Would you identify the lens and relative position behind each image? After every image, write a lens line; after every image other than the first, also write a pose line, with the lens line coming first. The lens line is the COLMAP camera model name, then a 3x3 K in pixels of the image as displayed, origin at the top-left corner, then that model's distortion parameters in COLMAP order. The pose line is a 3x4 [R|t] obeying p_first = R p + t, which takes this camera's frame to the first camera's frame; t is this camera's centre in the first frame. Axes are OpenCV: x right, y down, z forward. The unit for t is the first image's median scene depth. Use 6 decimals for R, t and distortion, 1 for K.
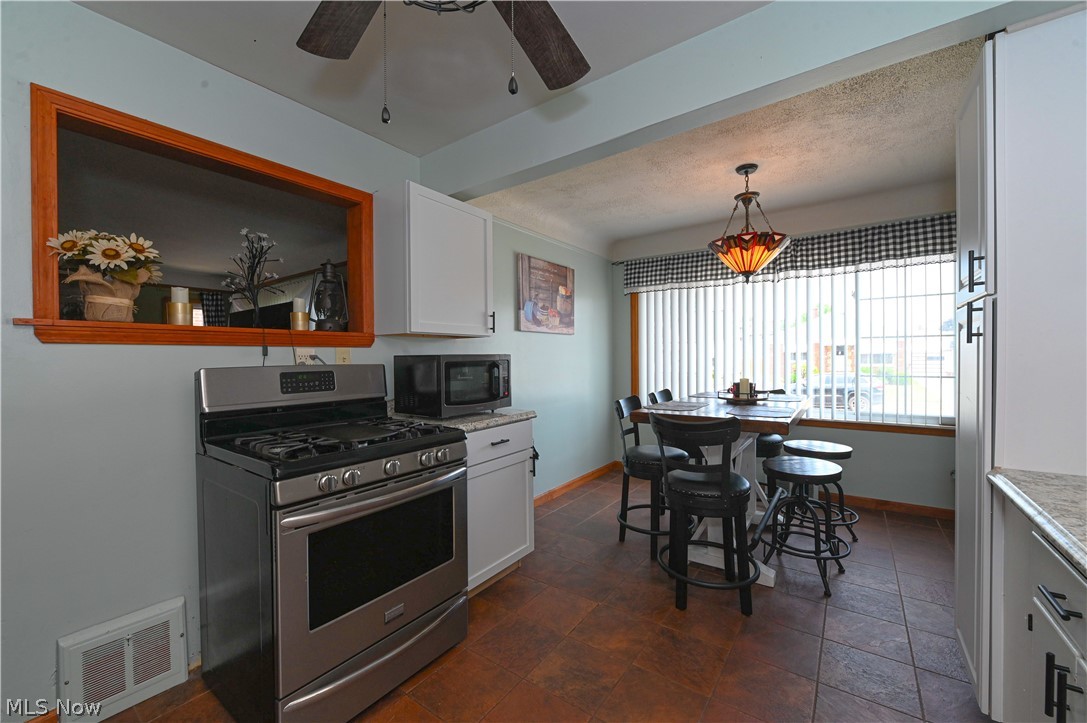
lens RADIAL K [[428.8, 0, 542.3], [0, 428.8, 361.2], [0, 0, 1]] dist [-0.010078, -0.000577]
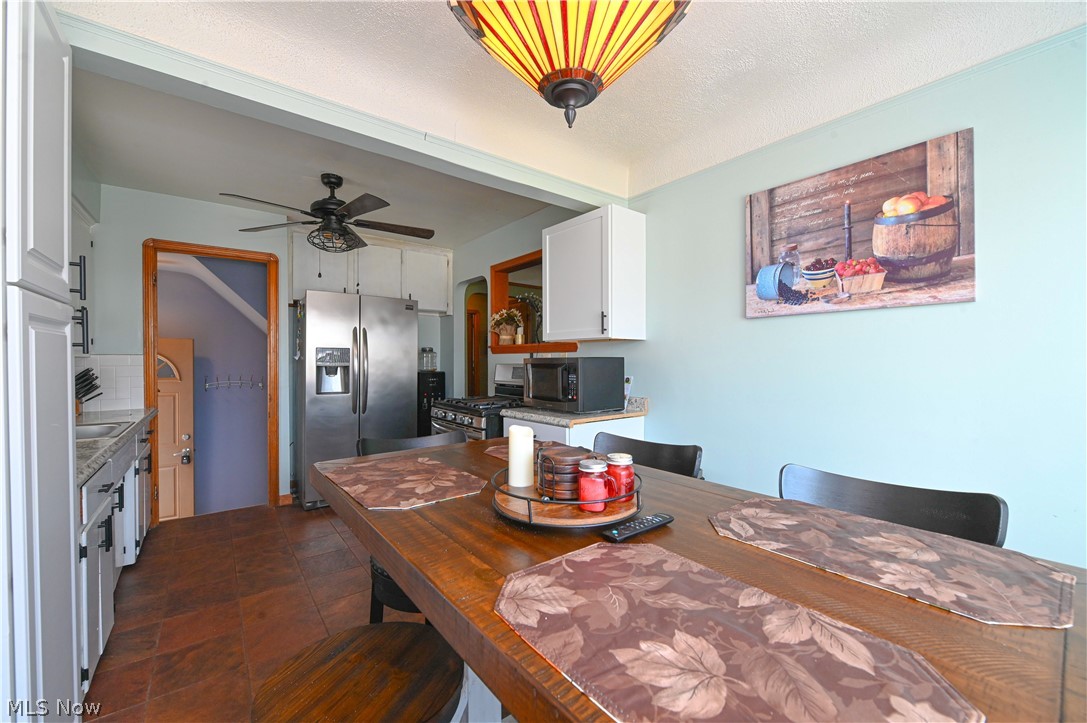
lens RADIAL K [[428.8, 0, 542.3], [0, 428.8, 361.2], [0, 0, 1]] dist [-0.010078, -0.000577]
pose [[-0.276439, 0.013979, -0.960930, 0.621804], [-0.002929, 0.999877, 0.015388, -0.016107], [0.961027, 0.007068, -0.276364, 0.858121]]
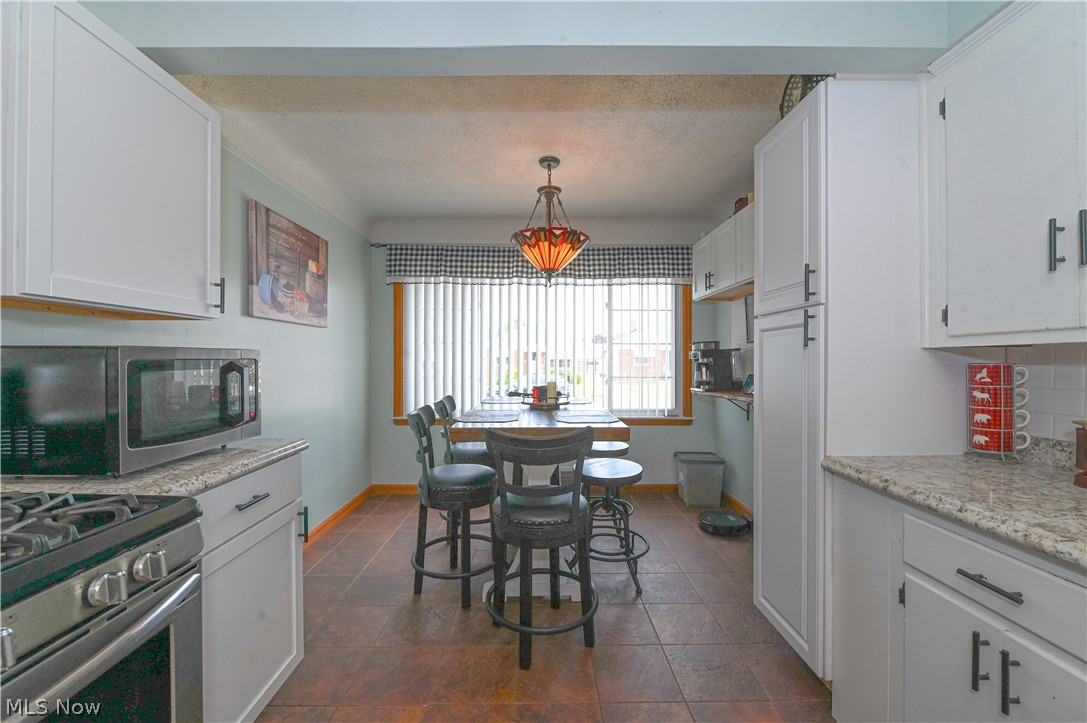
lens RADIAL K [[428.8, 0, 542.3], [0, 428.8, 361.2], [0, 0, 1]] dist [-0.010078, -0.000577]
pose [[0.801436, 0.008545, 0.598019, -0.083322], [-0.003534, 0.999948, -0.009551, 0.003373], [-0.598070, 0.005541, 0.801425, 0.196641]]
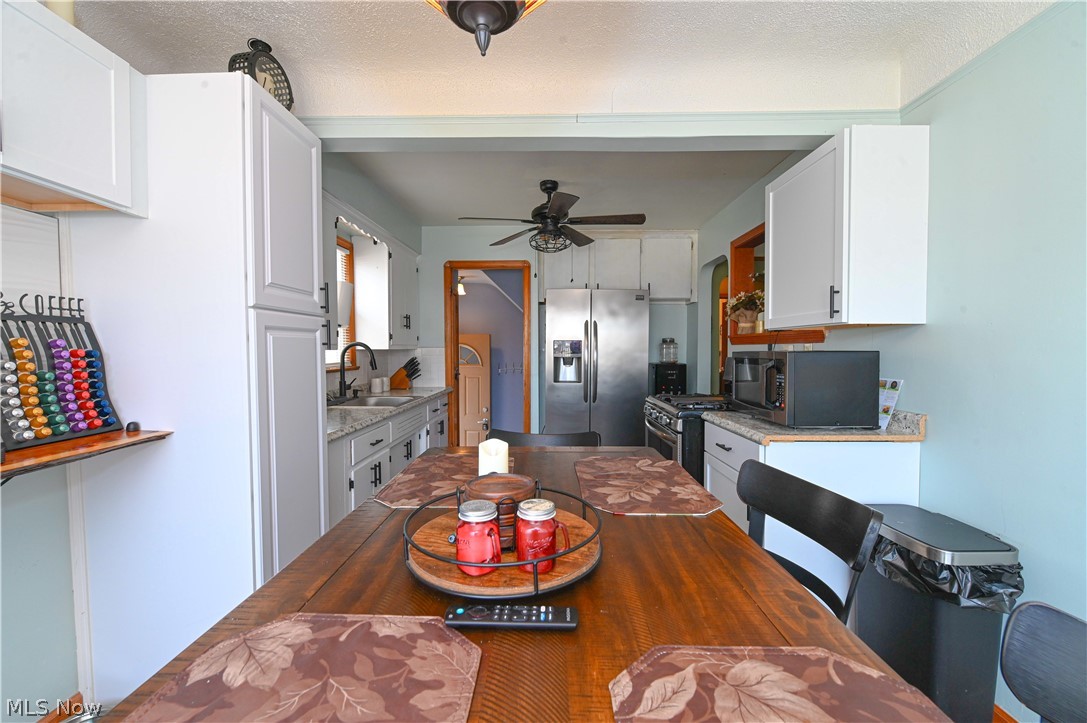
lens RADIAL K [[428.8, 0, 542.3], [0, 428.8, 361.2], [0, 0, 1]] dist [-0.010078, -0.000577]
pose [[-0.819328, 0.027195, -0.572680, 0.470120], [0.004854, 0.999168, 0.040503, -0.022134], [0.573305, 0.030405, -0.818778, 0.971251]]
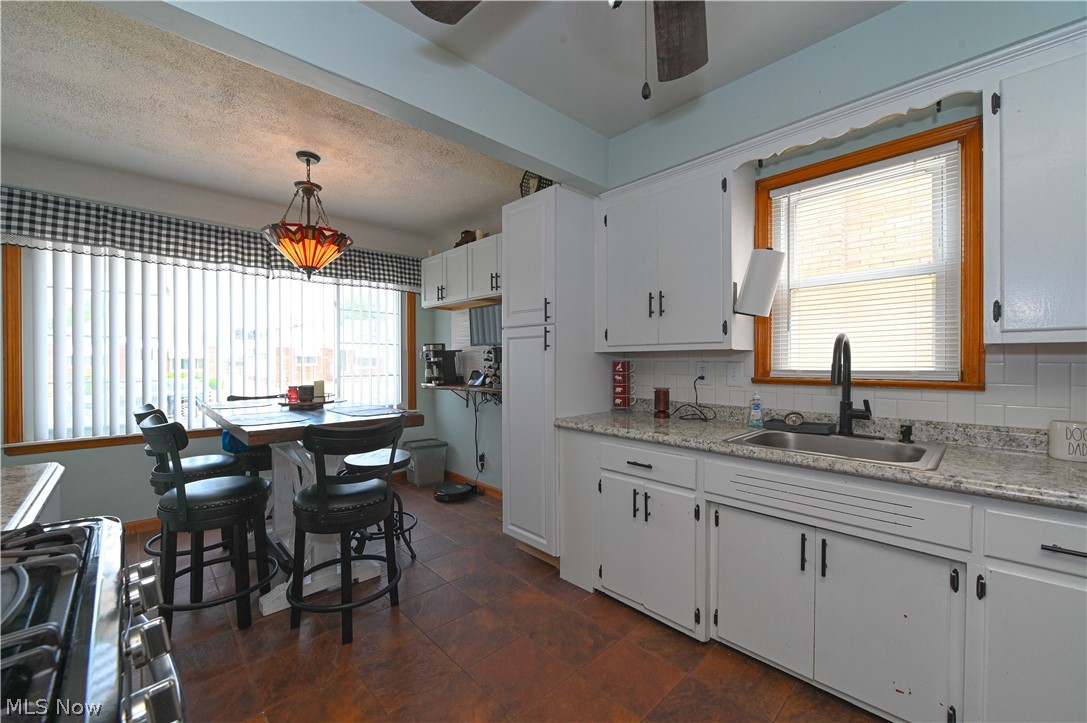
lens RADIAL K [[430.2, 0, 542.0], [0, 430.2, 362.8], [0, 0, 1]] dist [-0.008303, -0.000196]
pose [[0.178484, 0.003003, 0.983938, -0.284920], [0.005662, 0.999976, -0.004079, 0.005995], [-0.983926, 0.006299, 0.178463, 0.266226]]
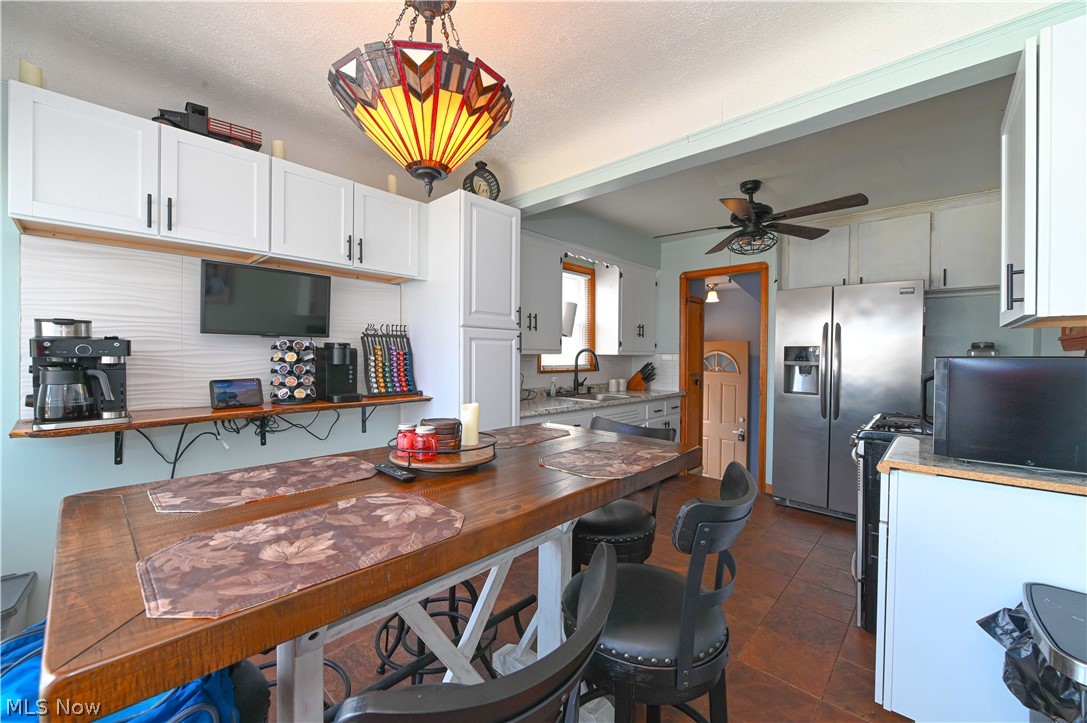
lens RADIAL K [[428.1, 0, 543.5], [0, 428.1, 359.4], [0, 0, 1]] dist [-0.009519, -0.000033]
pose [[-0.992717, -0.000361, 0.120471, 0.248499], [0.001317, 0.999903, 0.013850, -0.014851], [-0.120464, 0.013908, -0.992620, 1.144604]]
